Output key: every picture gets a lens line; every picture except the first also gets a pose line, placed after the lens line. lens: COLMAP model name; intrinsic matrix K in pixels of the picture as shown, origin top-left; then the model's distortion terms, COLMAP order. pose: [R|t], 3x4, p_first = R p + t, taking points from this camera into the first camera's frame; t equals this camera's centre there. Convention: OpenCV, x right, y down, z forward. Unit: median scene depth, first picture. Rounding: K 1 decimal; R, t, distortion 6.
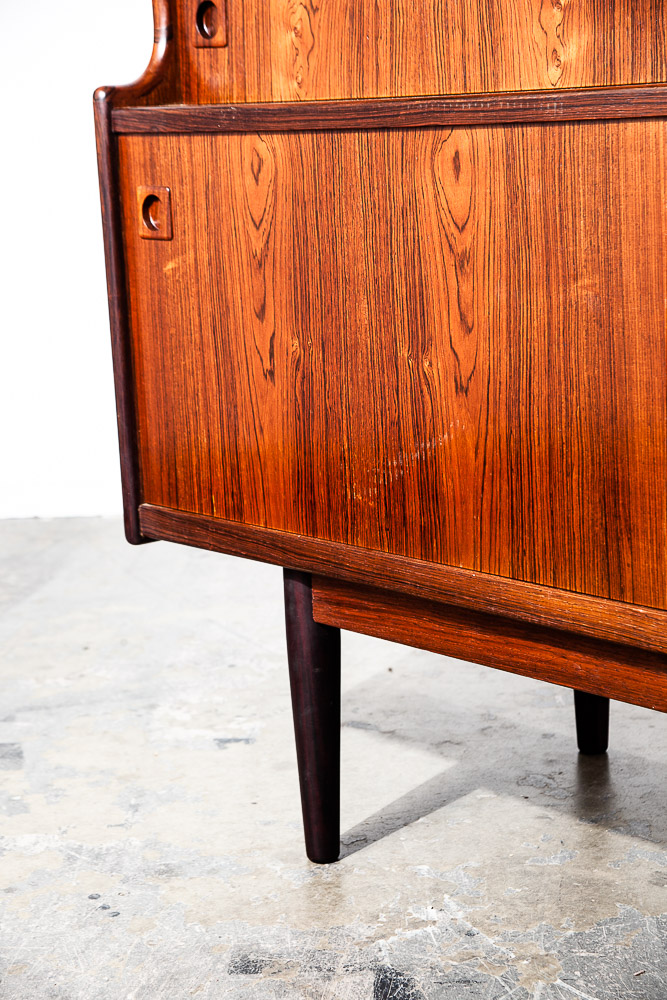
lens RADIAL K [[2078.7, 0, 331.3], [0, 2078.7, 500.0], [0, 0, 1]] dist [0.314524, 0.000000]
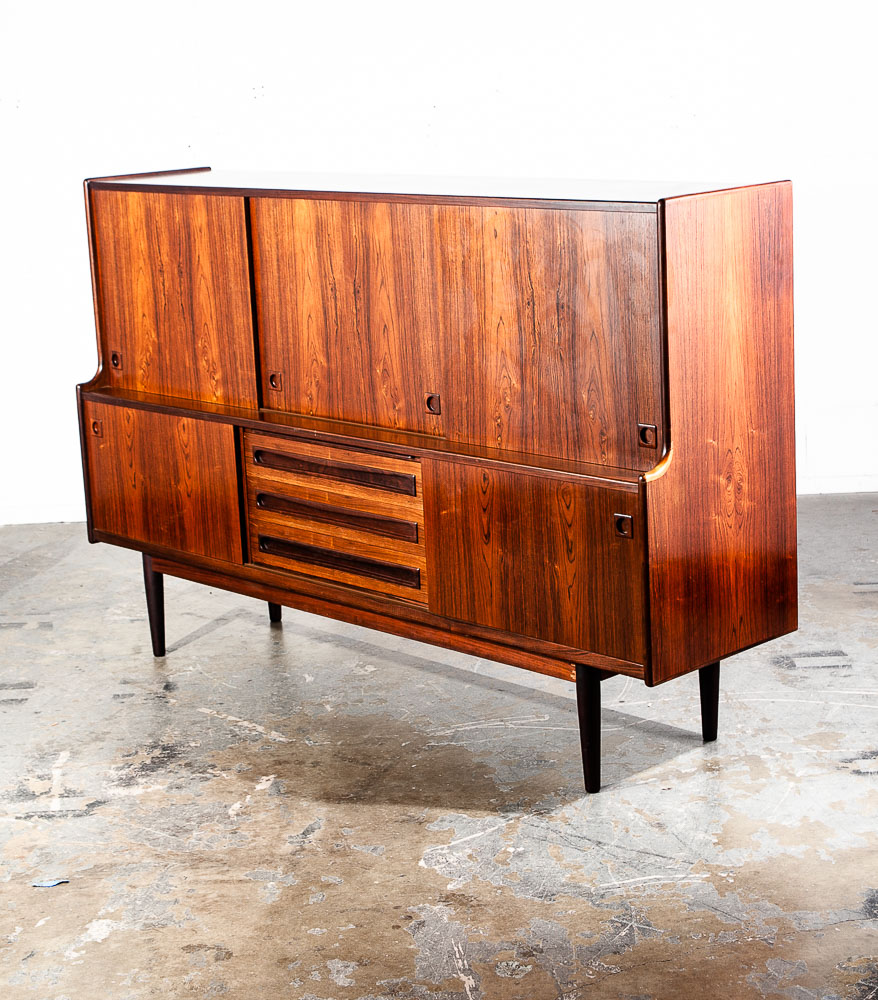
lens RADIAL K [[2188.2, 0, 419.2], [0, 2188.2, 441.4], [0, 0, 1]] dist [0.104332, 0.000000]
pose [[0.999913, -0.007457, 0.010862, 0.324425], [0.007558, 0.999928, -0.009274, -0.087793], [-0.010792, 0.009355, 0.999898, -2.002364]]
